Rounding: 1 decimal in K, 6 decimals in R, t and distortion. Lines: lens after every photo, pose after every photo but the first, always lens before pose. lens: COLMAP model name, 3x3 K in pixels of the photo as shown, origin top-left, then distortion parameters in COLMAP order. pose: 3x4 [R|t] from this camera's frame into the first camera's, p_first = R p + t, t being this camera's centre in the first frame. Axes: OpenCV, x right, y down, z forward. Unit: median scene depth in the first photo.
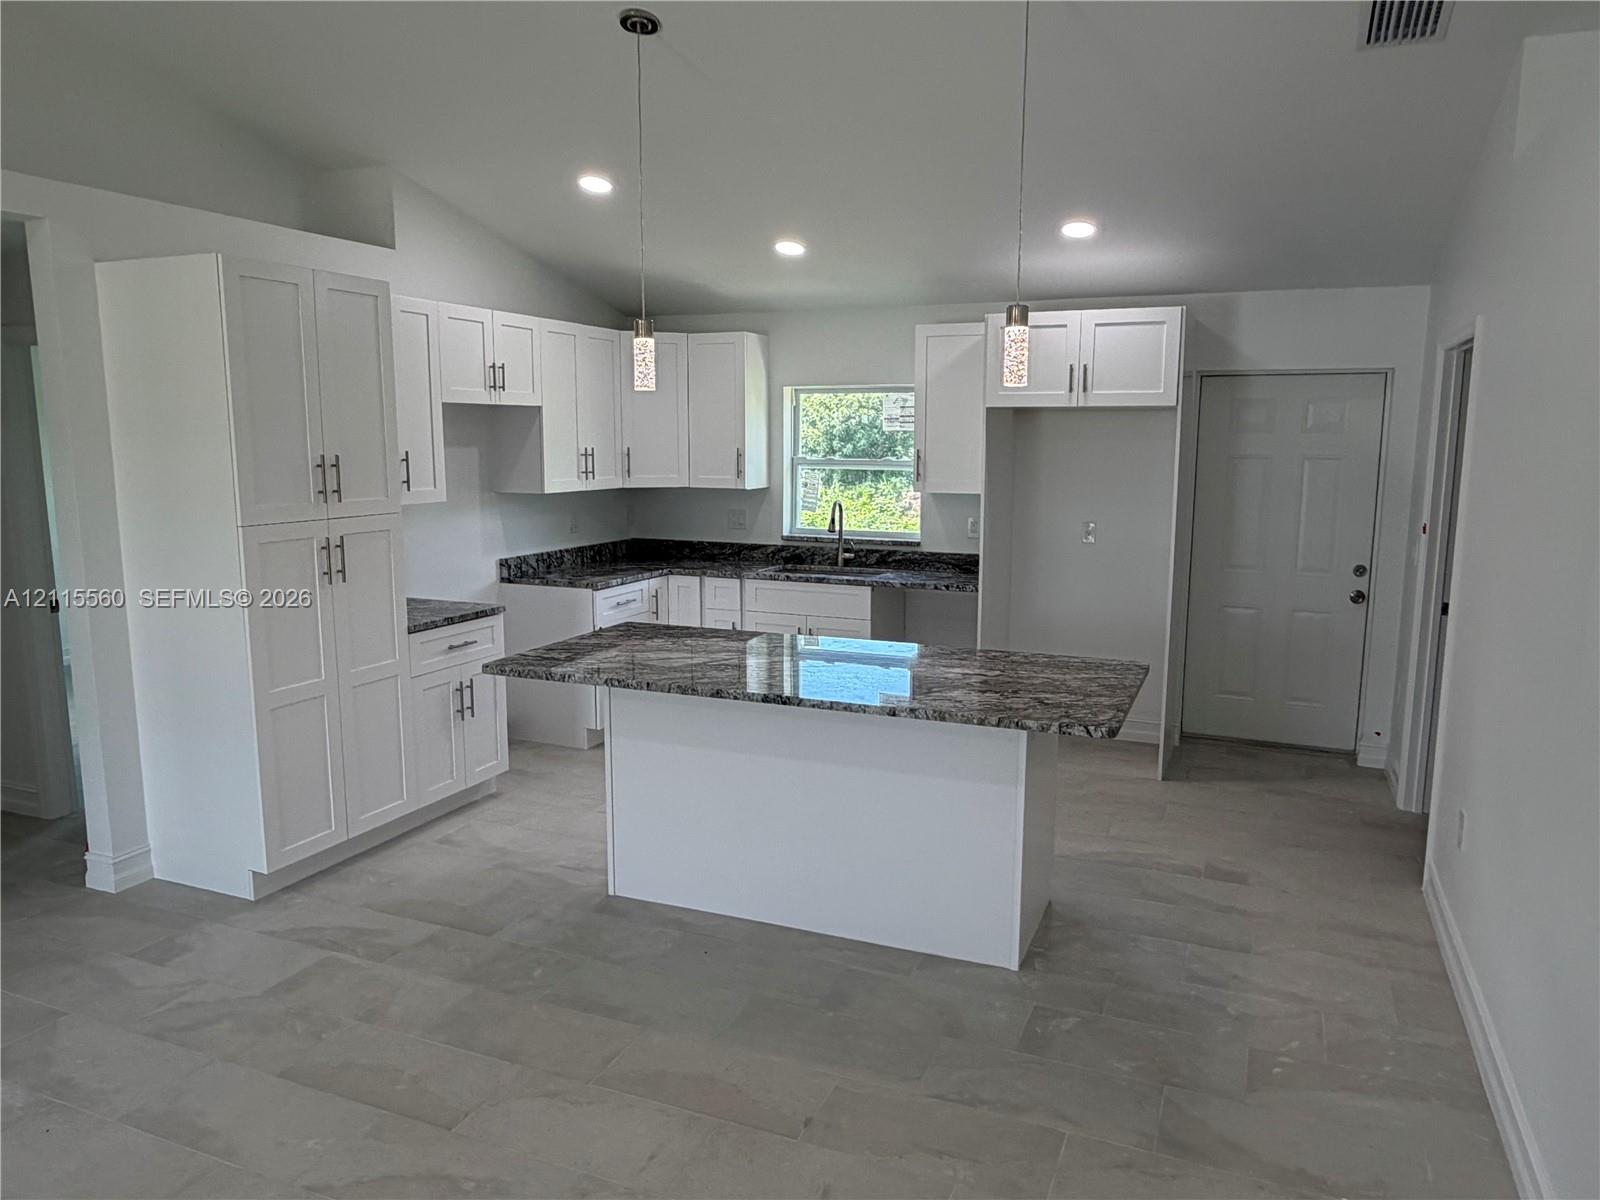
lens RADIAL K [[1105.0, 0, 800.0], [0, 1105.0, 600.0], [0, 0, 1]] dist [0.004600, 0.000224]
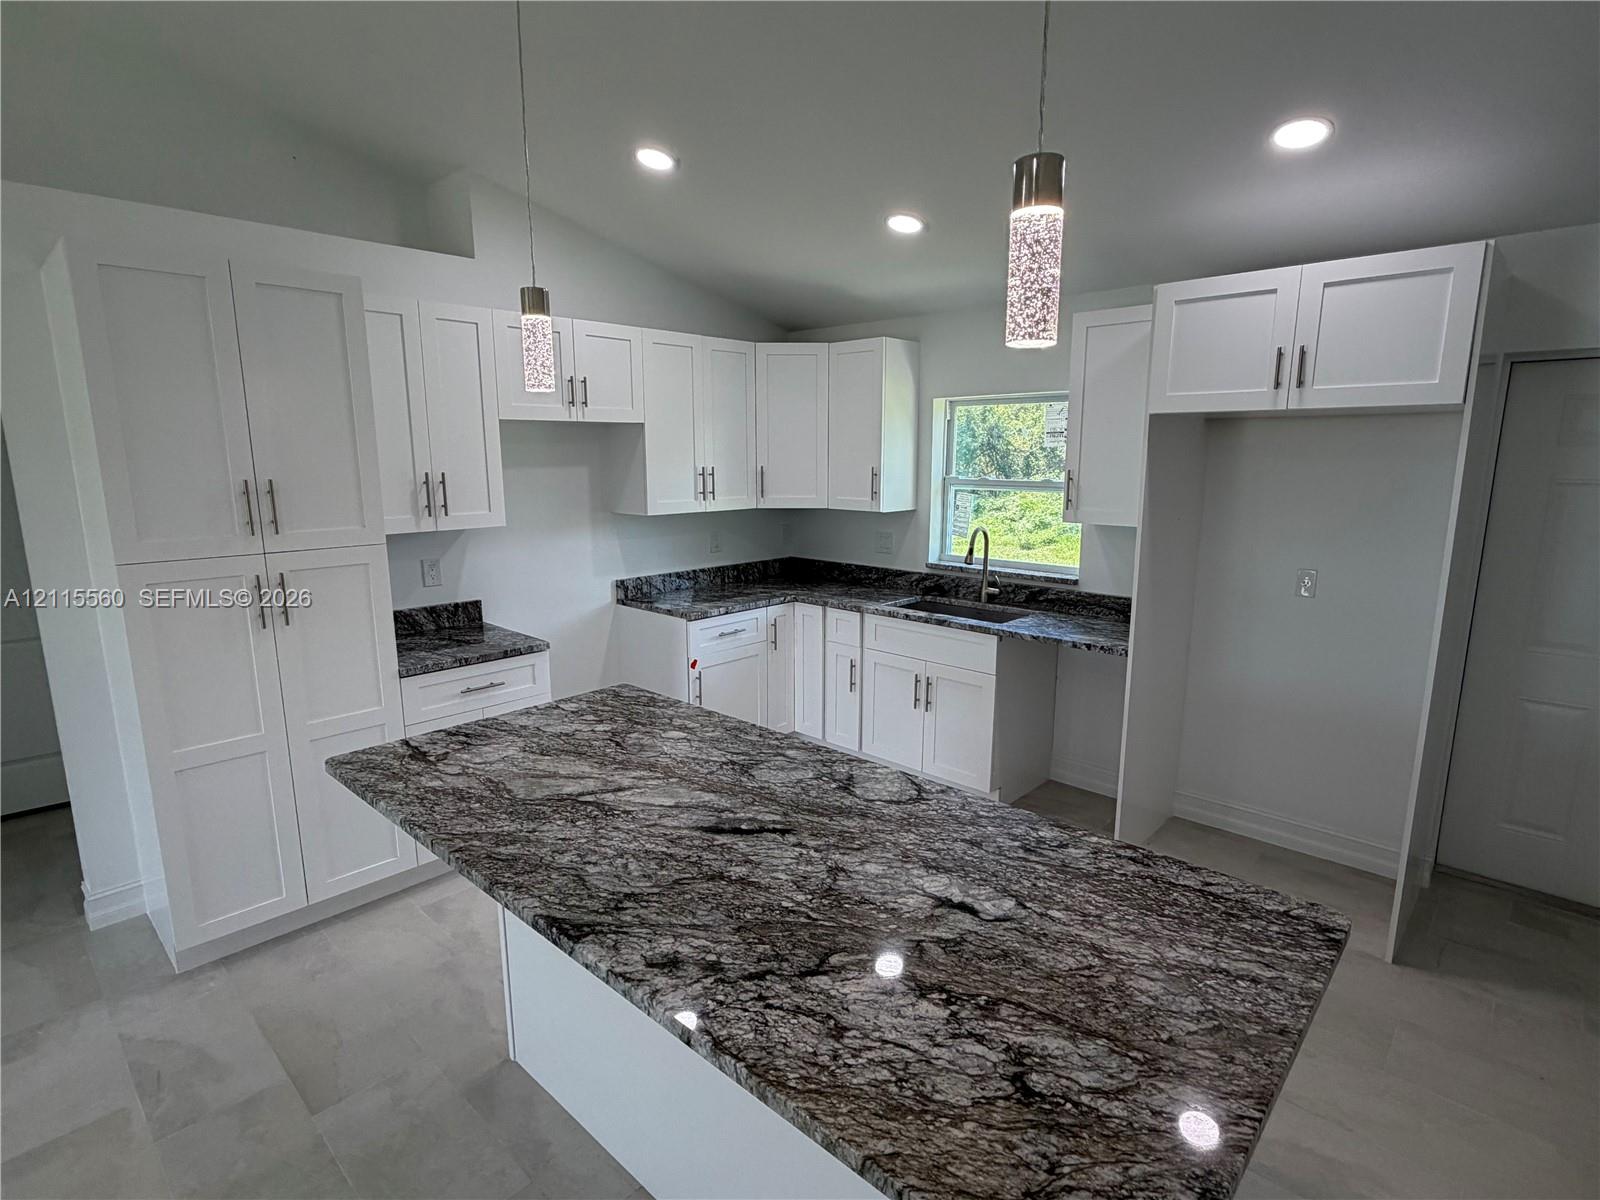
lens RADIAL K [[810.3, 0, 800.0], [0, 810.3, 600.0], [0, 0, 1]] dist [0.002190, 0.000232]
pose [[0.938571, 0.057464, -0.340269, 0.144191], [-0.046059, 0.998076, 0.041509, -0.063274], [0.342000, -0.023287, 0.939412, 0.416736]]
